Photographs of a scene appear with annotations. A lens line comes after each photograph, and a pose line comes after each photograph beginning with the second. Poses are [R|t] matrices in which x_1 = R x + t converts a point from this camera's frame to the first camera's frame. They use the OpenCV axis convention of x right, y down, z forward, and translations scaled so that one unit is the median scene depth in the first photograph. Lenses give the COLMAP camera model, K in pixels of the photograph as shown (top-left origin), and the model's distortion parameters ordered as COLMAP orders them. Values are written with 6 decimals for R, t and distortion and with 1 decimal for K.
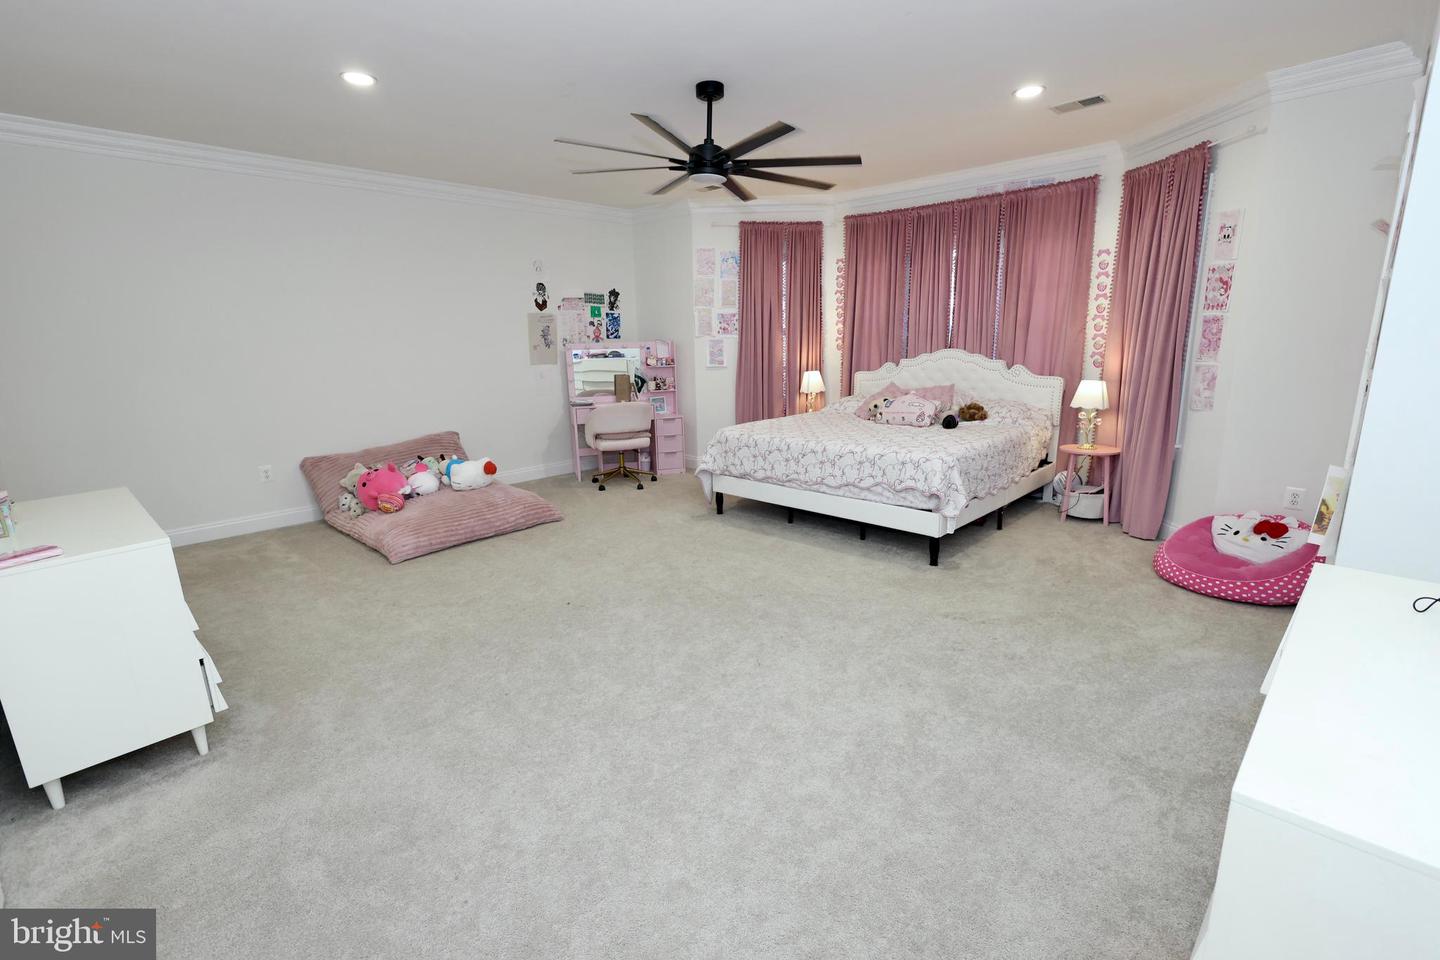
lens RADIAL K [[666.7, 0, 705.8], [0, 666.7, 479.2], [0, 0, 1]] dist [0.000912, 0.000690]
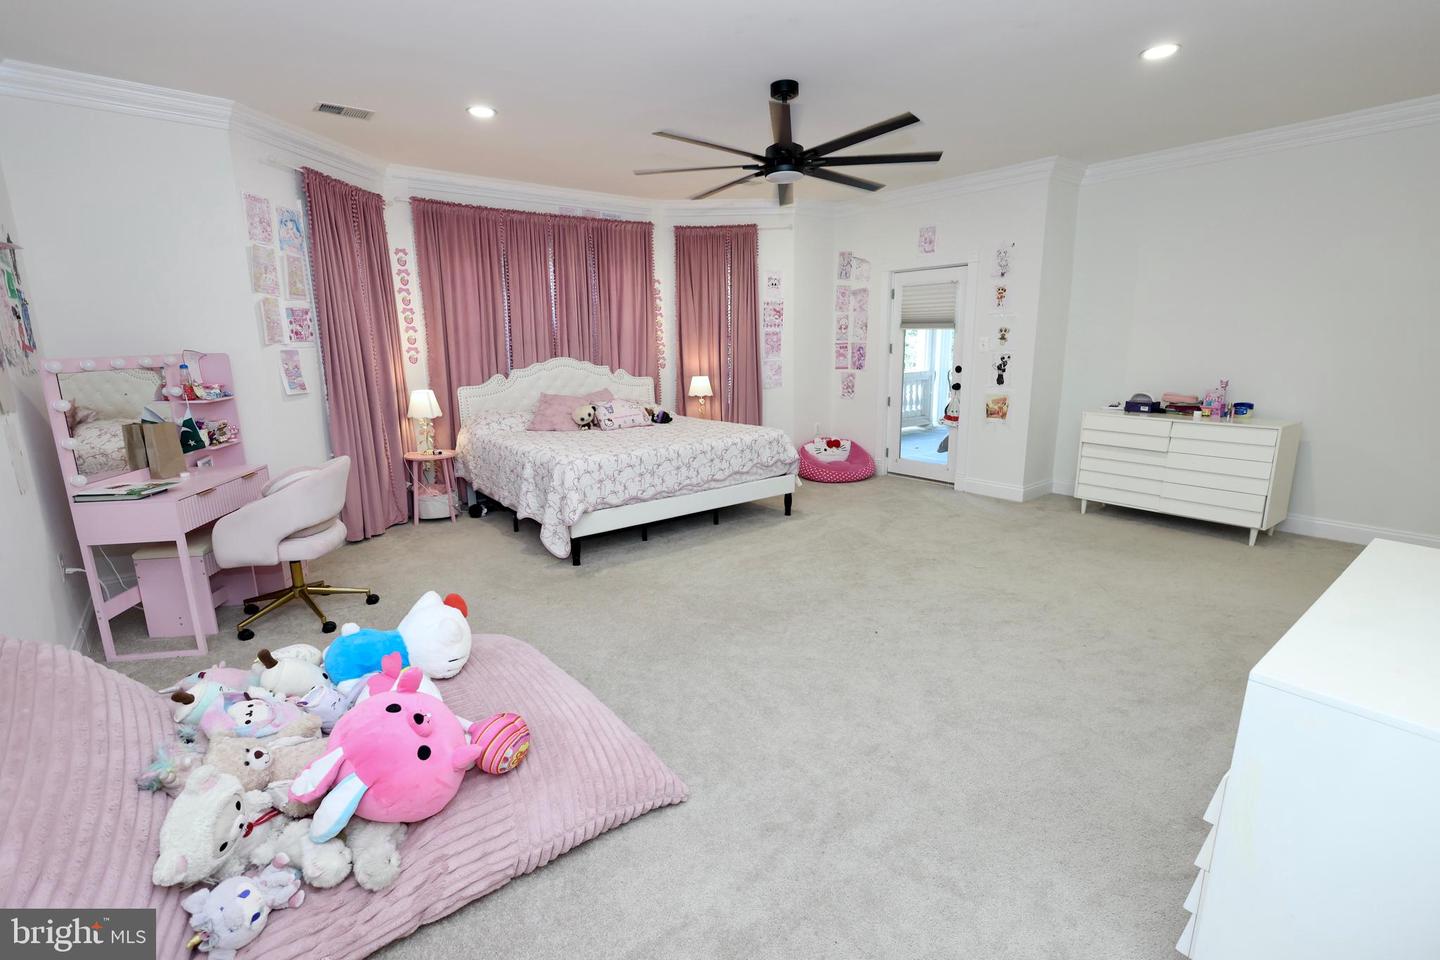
lens RADIAL K [[666.7, 0, 704.4], [0, 666.7, 488.6], [0, 0, 1]] dist [0.000912, 0.000690]
pose [[0.130008, -0.199488, 0.971238, -0.738407], [0.220616, 0.960816, 0.167816, -0.138939], [-0.966657, 0.192453, 0.168924, 0.727060]]
